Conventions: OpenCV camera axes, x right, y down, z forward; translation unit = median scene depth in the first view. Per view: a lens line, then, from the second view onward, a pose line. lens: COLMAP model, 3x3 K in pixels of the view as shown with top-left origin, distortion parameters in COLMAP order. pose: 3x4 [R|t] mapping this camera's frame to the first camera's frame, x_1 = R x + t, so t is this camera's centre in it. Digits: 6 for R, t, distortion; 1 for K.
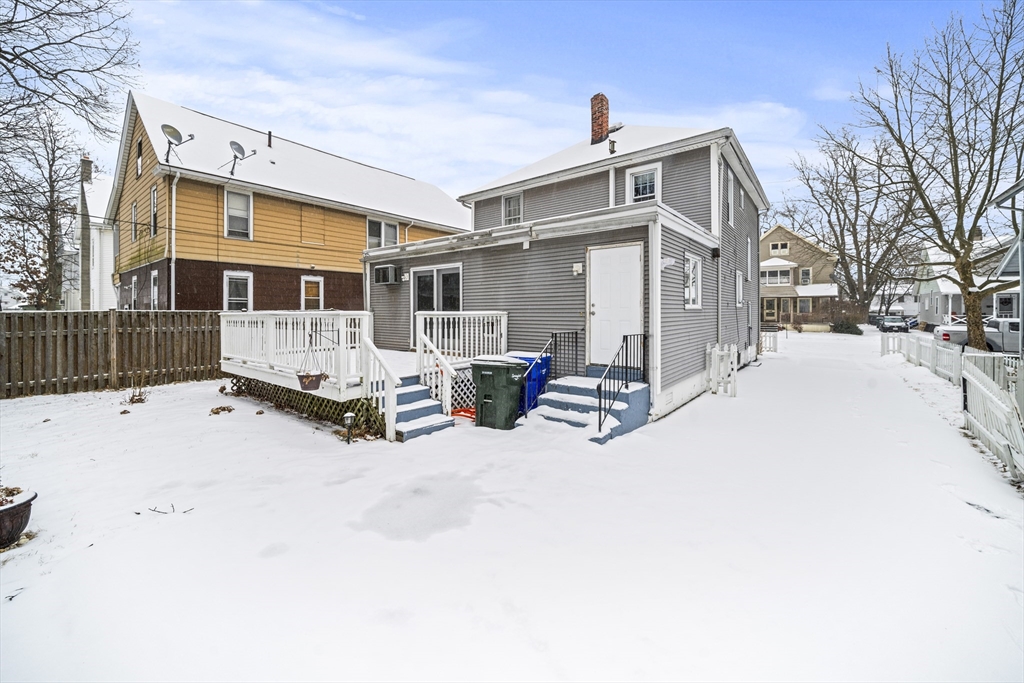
lens RADIAL K [[401.0, 0, 485.9], [0, 401.0, 308.4], [0, 0, 1]] dist [0.000167, 0.000011]
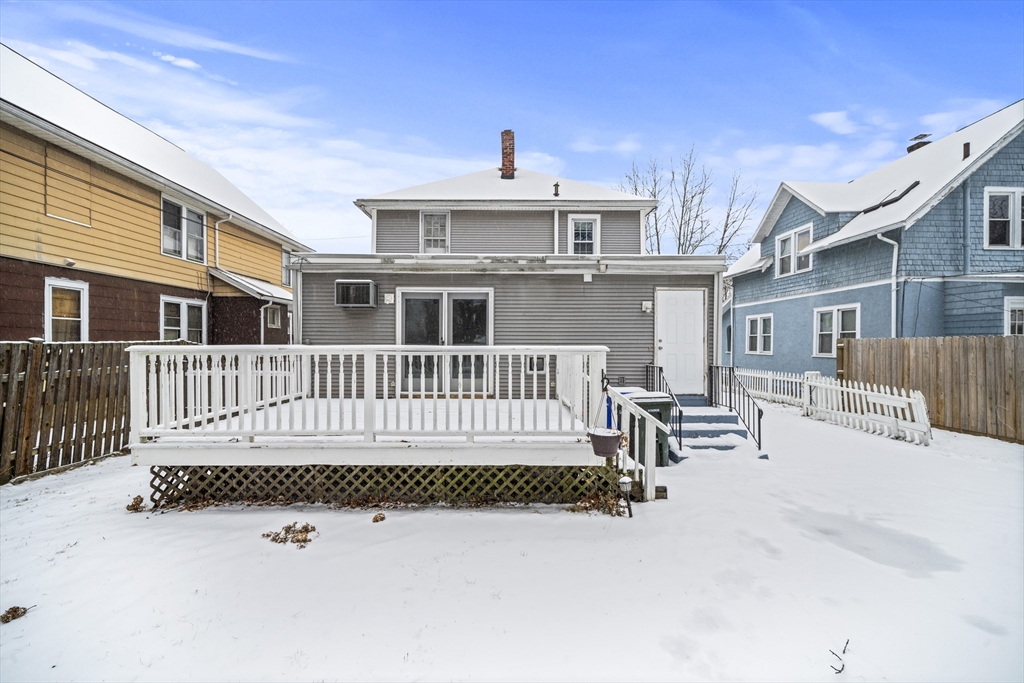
lens RADIAL K [[415.7, 0, 500.0], [0, 415.7, 342.6], [0, 0, 1]] dist [-0.004147, 0.001062]
pose [[0.768369, 0.008711, 0.639948, -0.571874], [-0.010500, 0.999944, -0.001004, 0.001803], [-0.639921, -0.005948, 0.768418, 0.294788]]
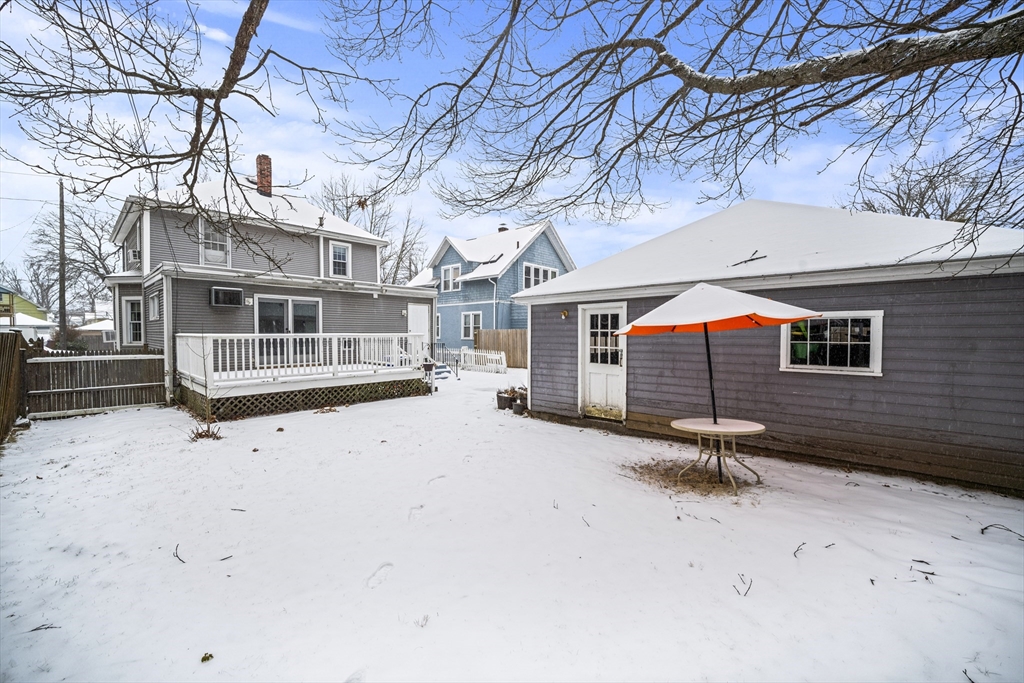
lens RADIAL K [[415.7, 0, 510.5], [0, 415.7, 349.0], [0, 0, 1]] dist [-0.004147, 0.001062]
pose [[0.058929, -0.036252, 0.997604, -1.369730], [-0.011081, 0.999255, 0.036967, 0.000825], [-0.998201, -0.013233, 0.058483, 0.244554]]
